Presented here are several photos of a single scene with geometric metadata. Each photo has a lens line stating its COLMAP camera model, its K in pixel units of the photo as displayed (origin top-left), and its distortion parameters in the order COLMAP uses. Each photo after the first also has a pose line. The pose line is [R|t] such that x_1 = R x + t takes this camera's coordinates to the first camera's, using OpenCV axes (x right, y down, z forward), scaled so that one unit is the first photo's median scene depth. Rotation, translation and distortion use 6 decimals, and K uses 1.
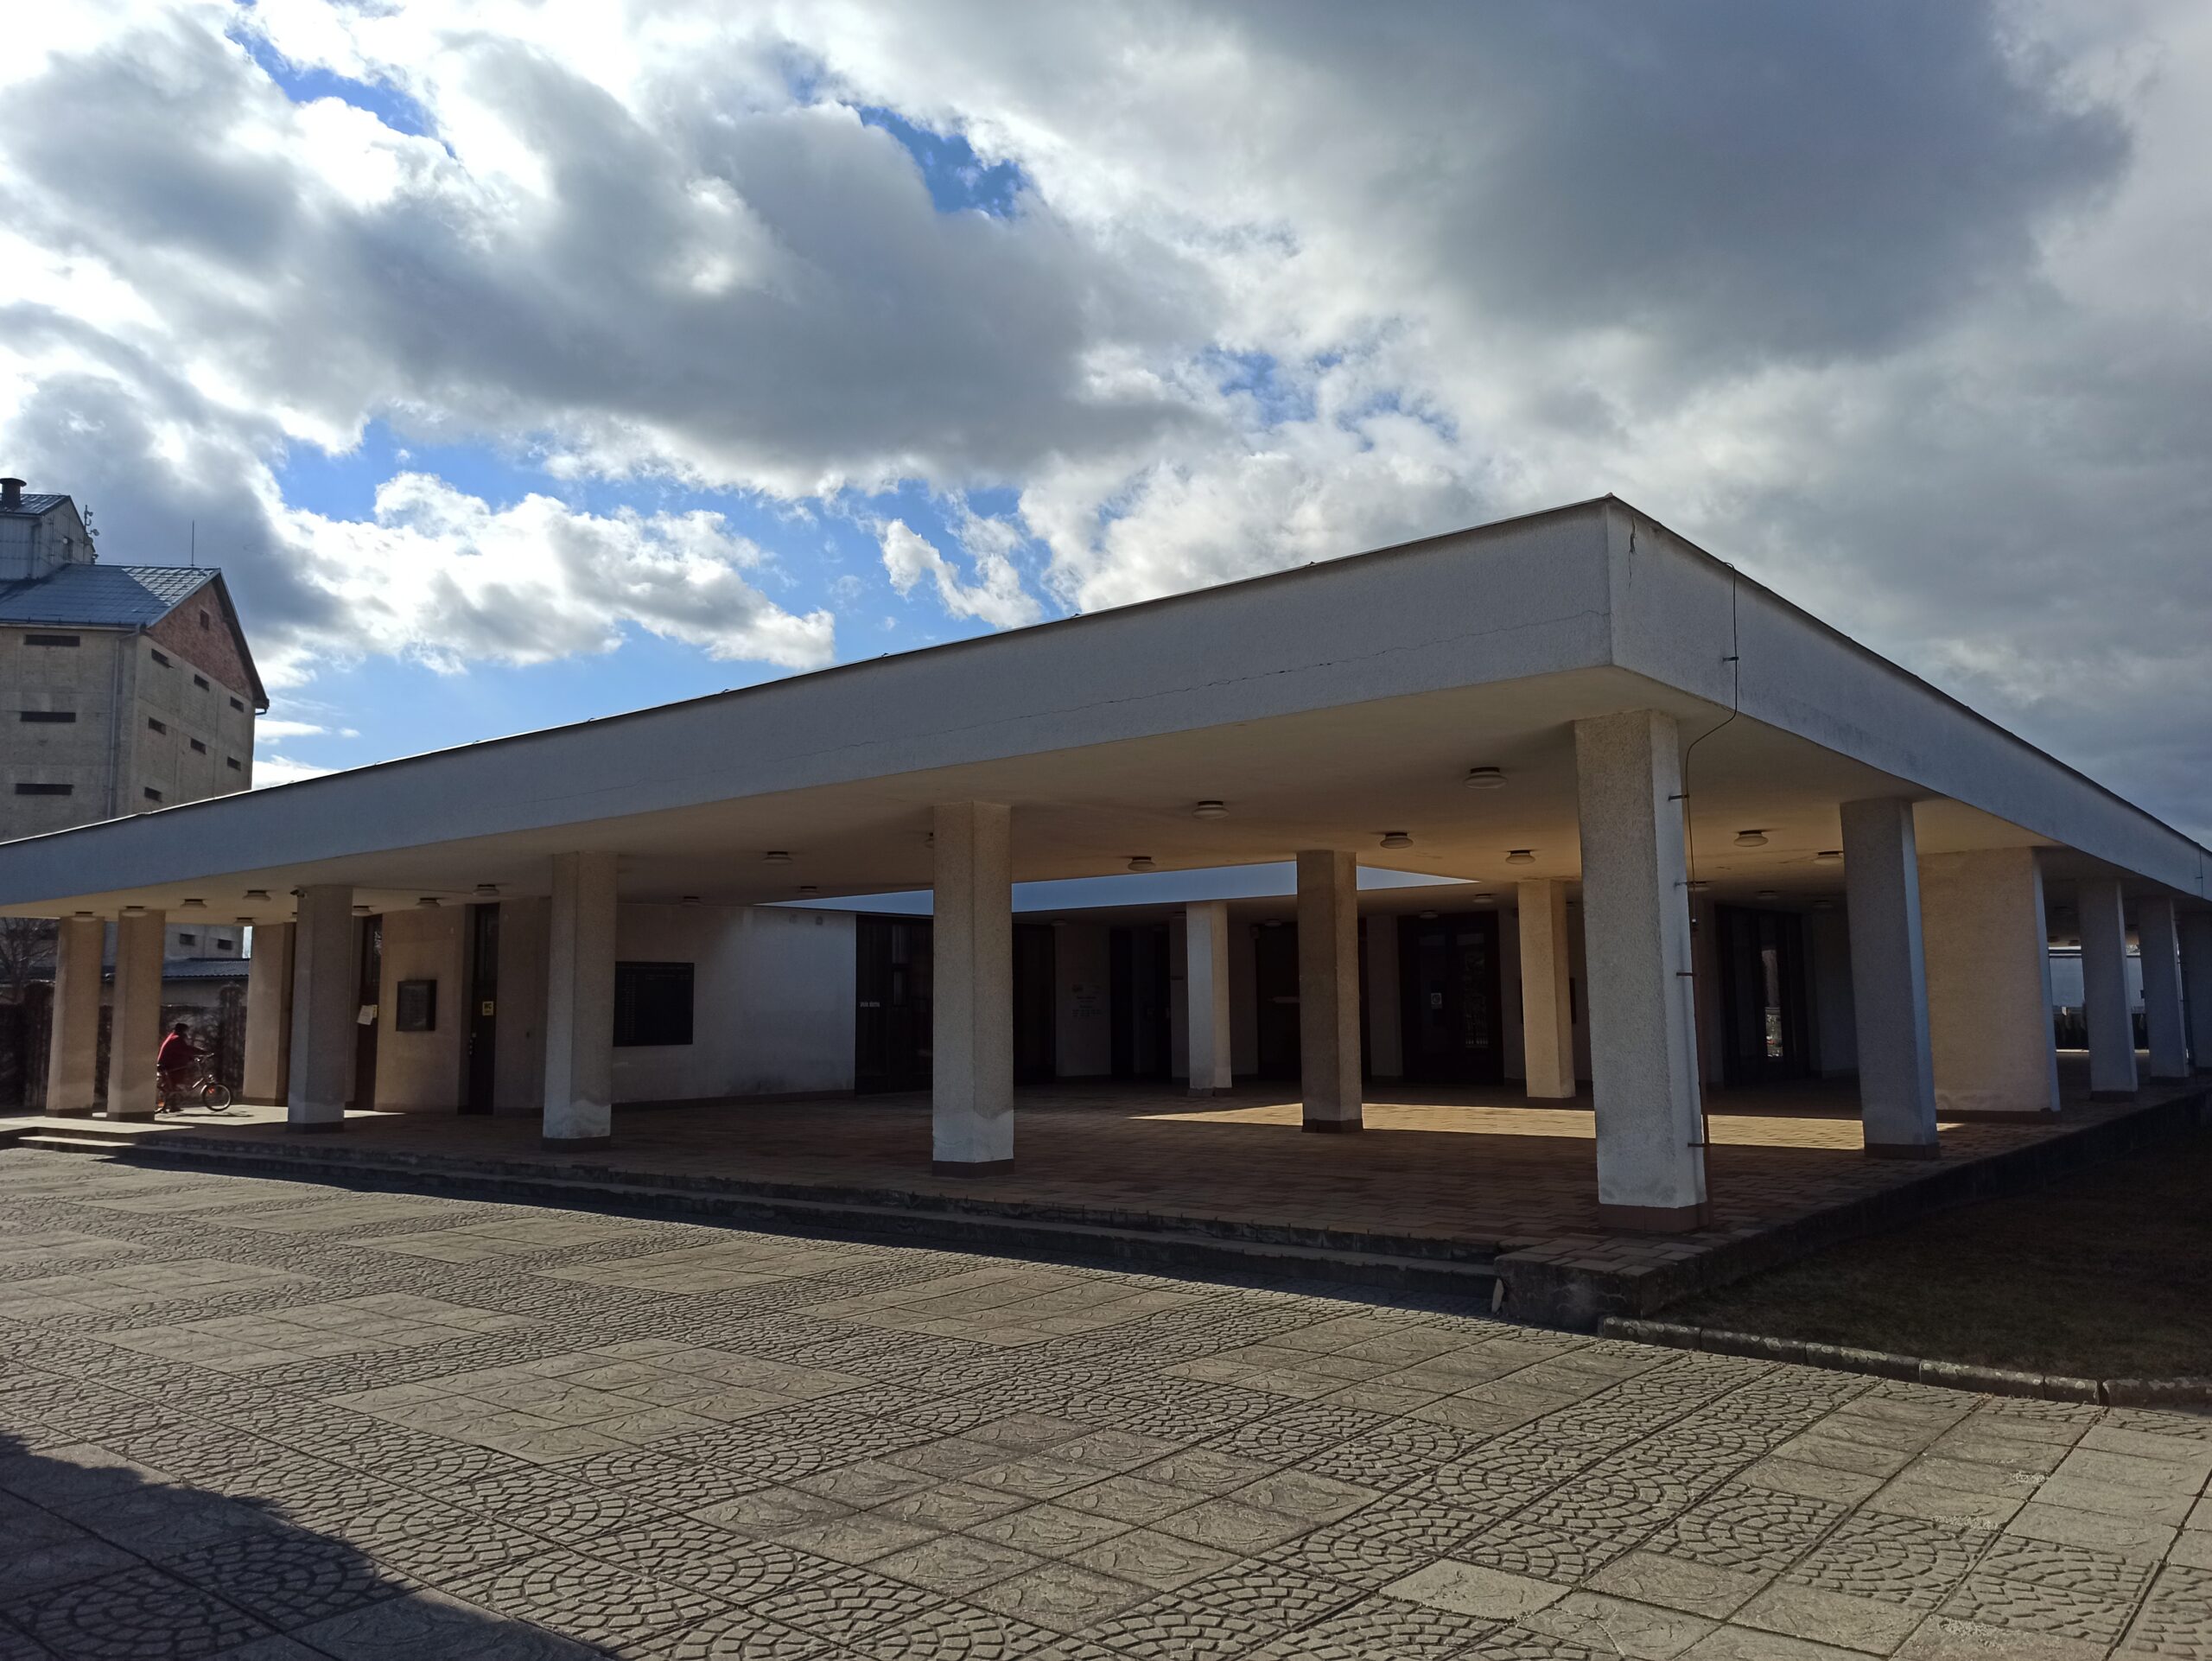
lens RADIAL K [[1665.5, 0, 1113.0], [0, 1665.5, 834.9], [0, 0, 1]] dist [0.037716, -0.002572]
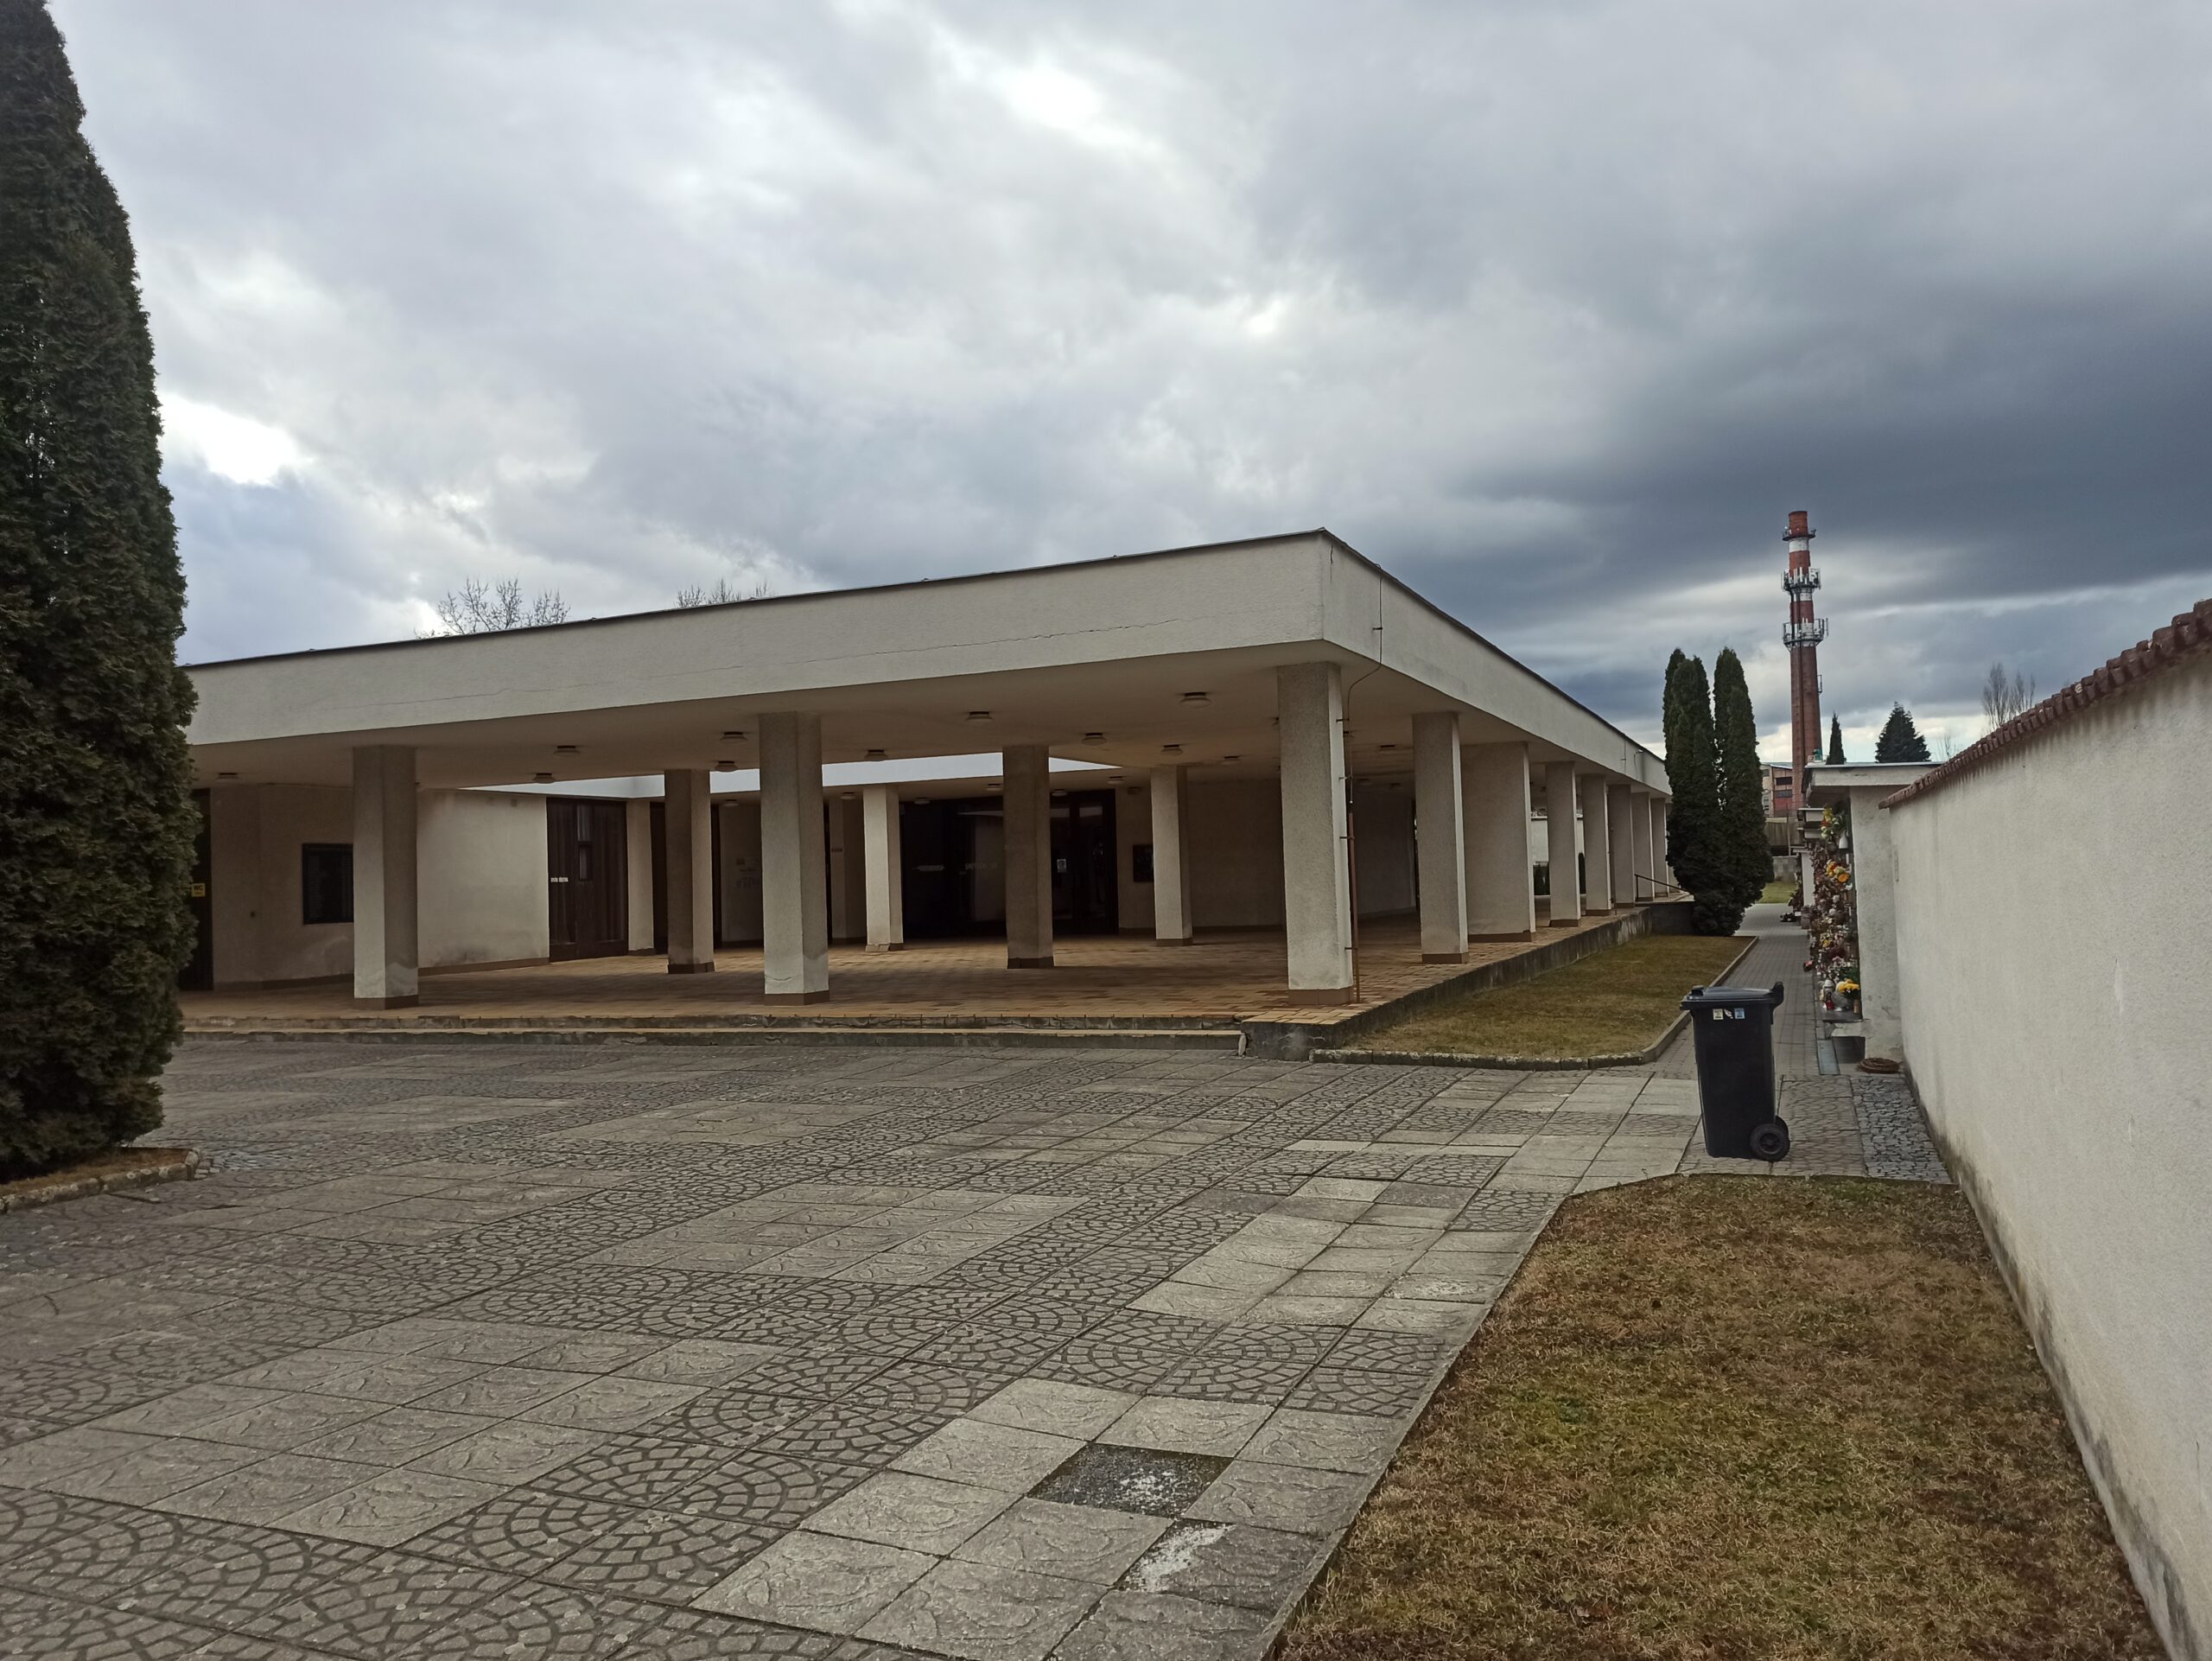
lens RADIAL K [[1665.5, 0, 1113.0], [0, 1665.5, 834.9], [0, 0, 1]] dist [0.037716, -0.002572]
pose [[0.959982, -0.015059, 0.279657, -0.213872], [-0.006010, 0.997216, 0.074329, -0.022267], [-0.279998, -0.073035, 0.957218, -0.292549]]
